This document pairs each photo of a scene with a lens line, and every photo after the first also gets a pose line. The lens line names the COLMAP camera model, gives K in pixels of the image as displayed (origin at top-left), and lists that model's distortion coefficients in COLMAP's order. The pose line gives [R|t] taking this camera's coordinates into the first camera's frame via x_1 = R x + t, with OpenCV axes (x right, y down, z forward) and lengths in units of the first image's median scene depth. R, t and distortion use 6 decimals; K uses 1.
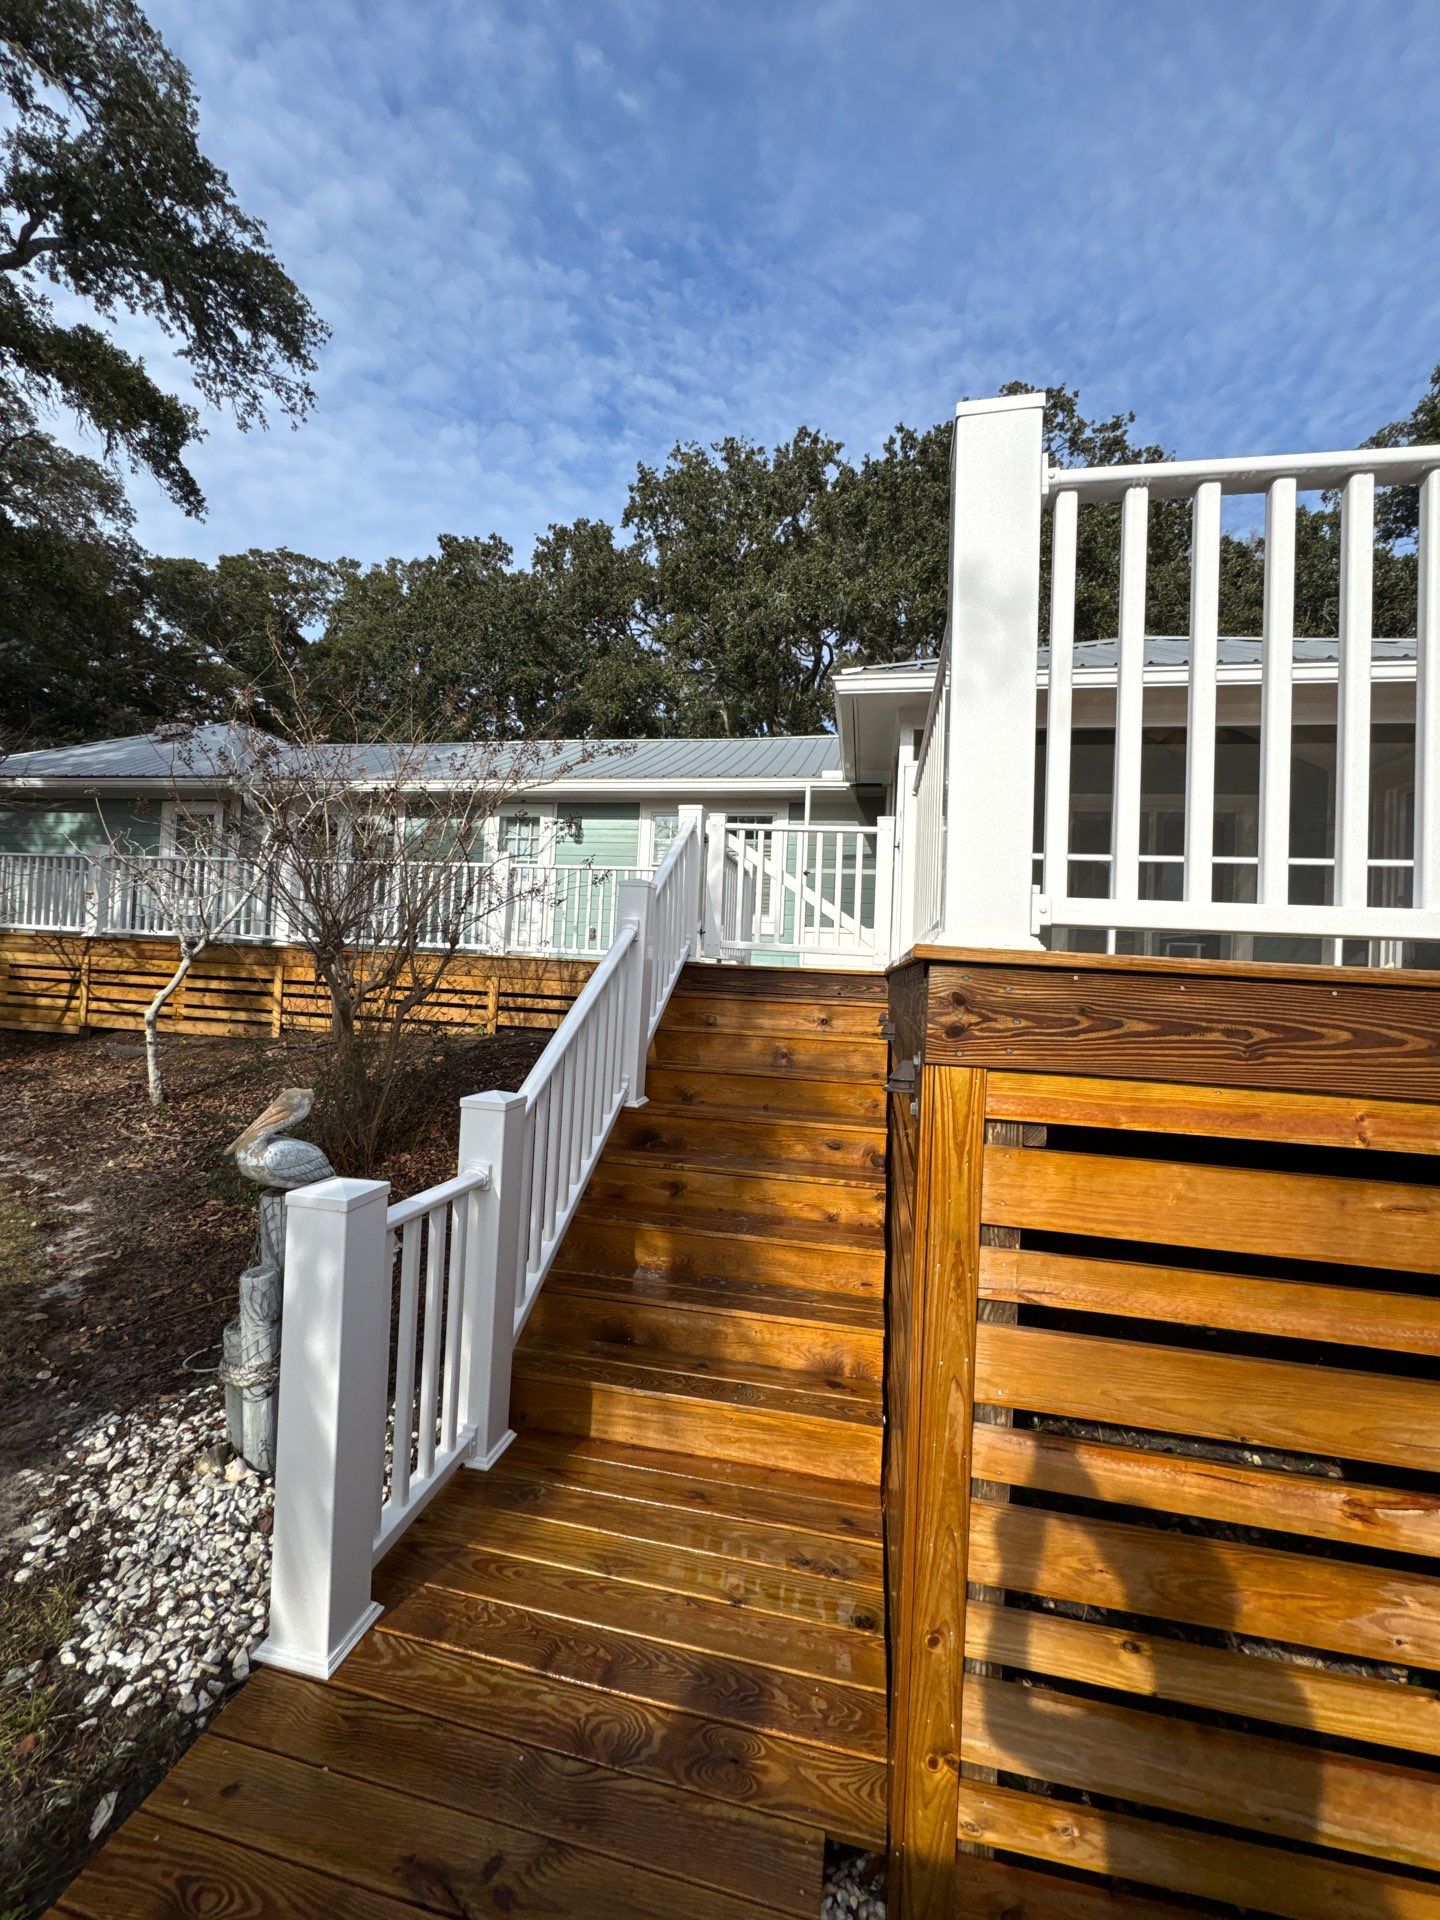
lens RADIAL K [[764.4, 0, 716.8], [0, 764.4, 961.0], [0, 0, 1]] dist [0.000891, -0.000284]
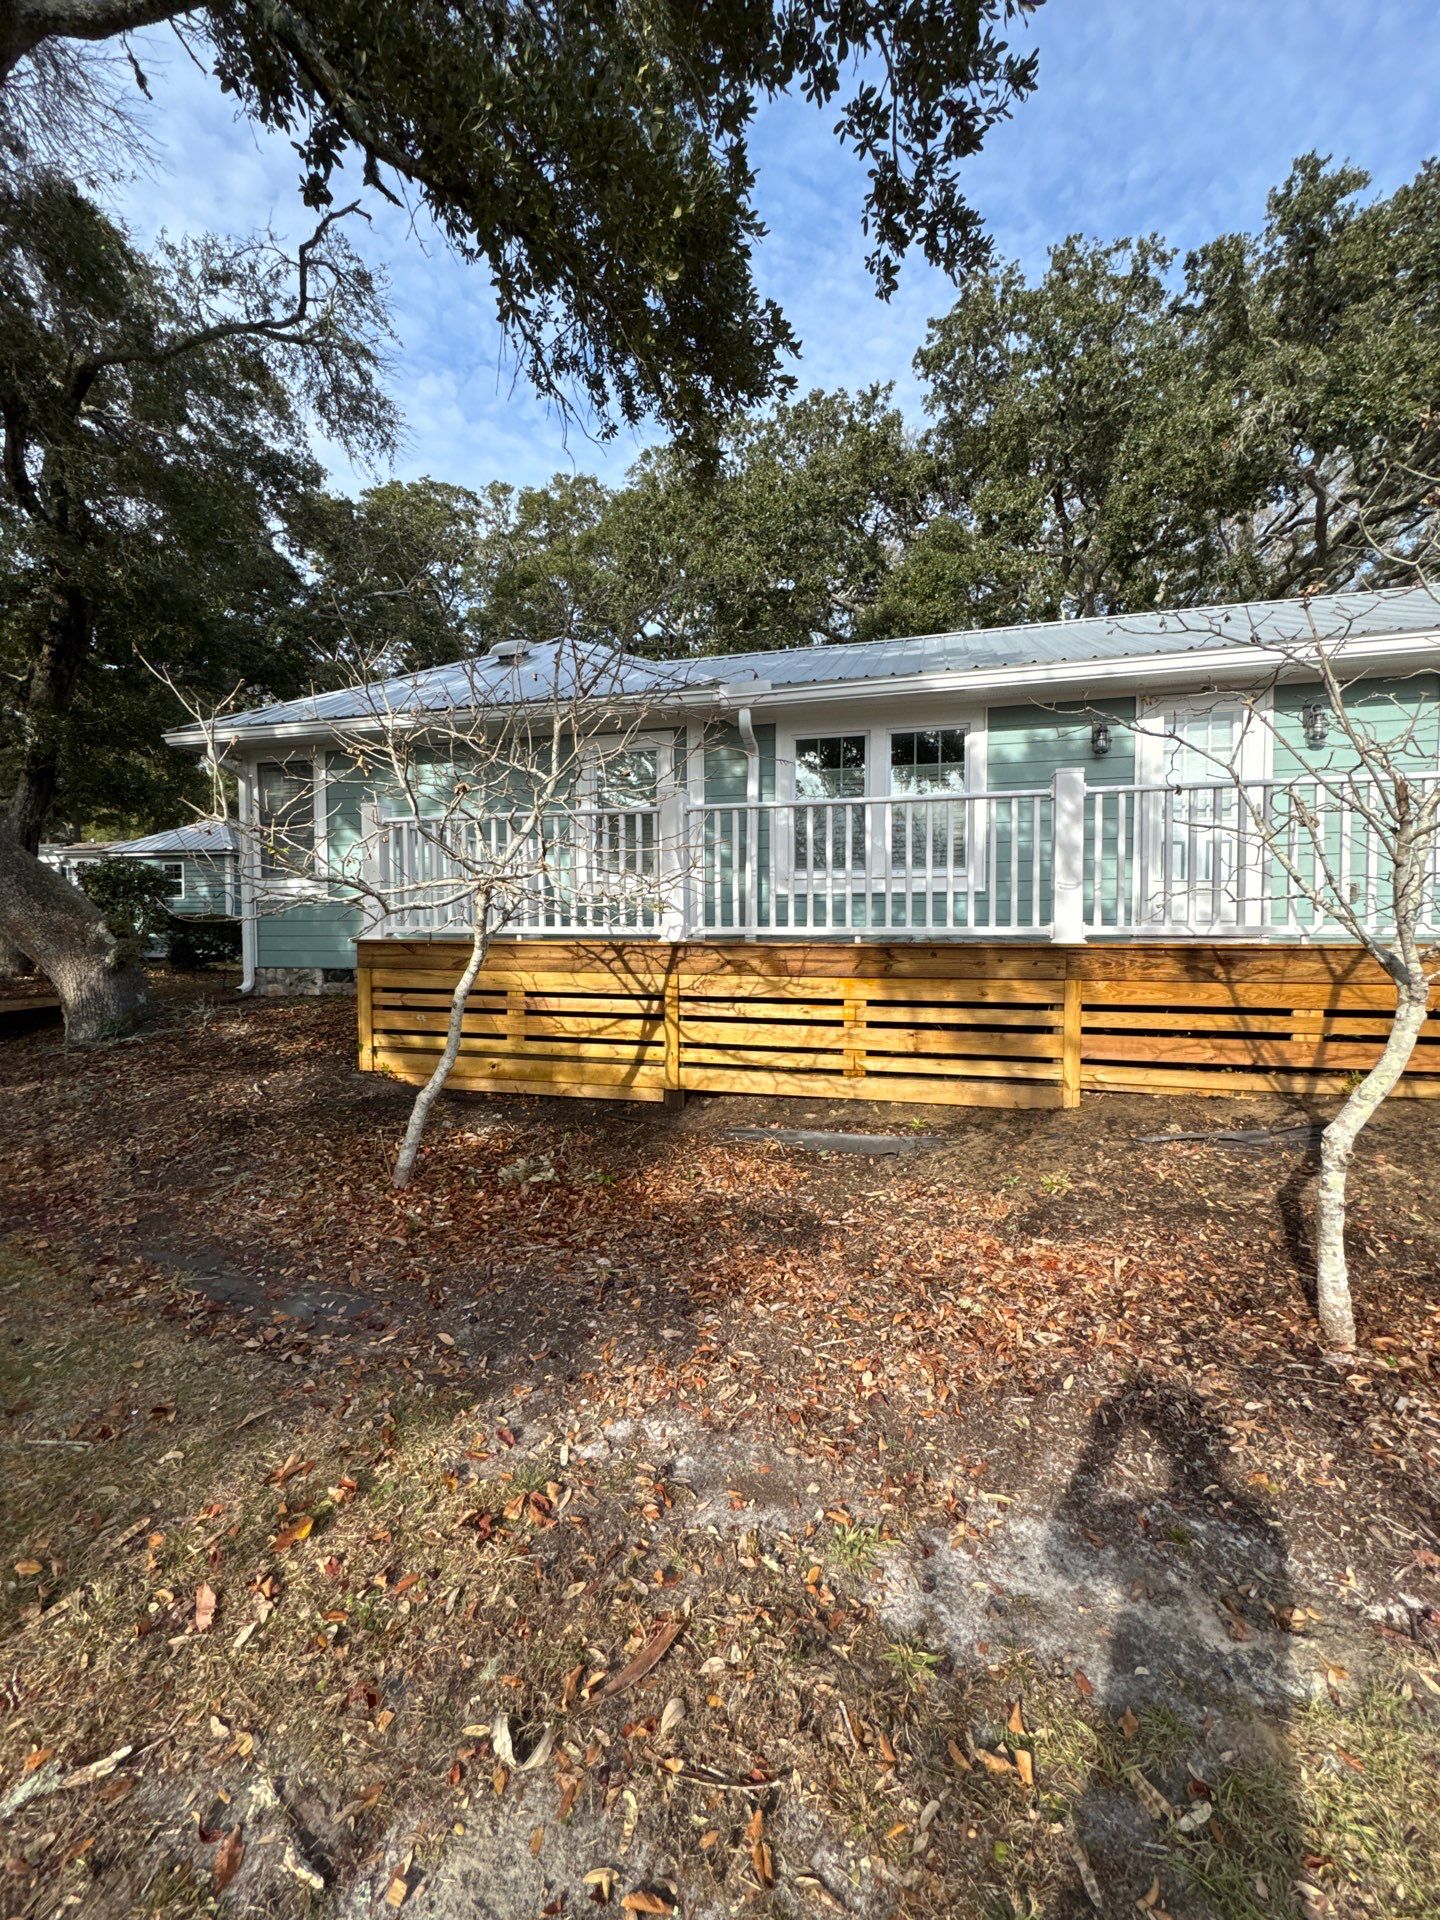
lens RADIAL K [[764.4, 0, 716.8], [0, 764.4, 961.0], [0, 0, 1]] dist [0.000891, -0.000284]
pose [[0.996738, -0.047202, -0.065455, -0.747217], [0.050817, 0.997209, 0.054702, -0.048272], [0.062690, -0.057850, 0.996355, 0.400845]]
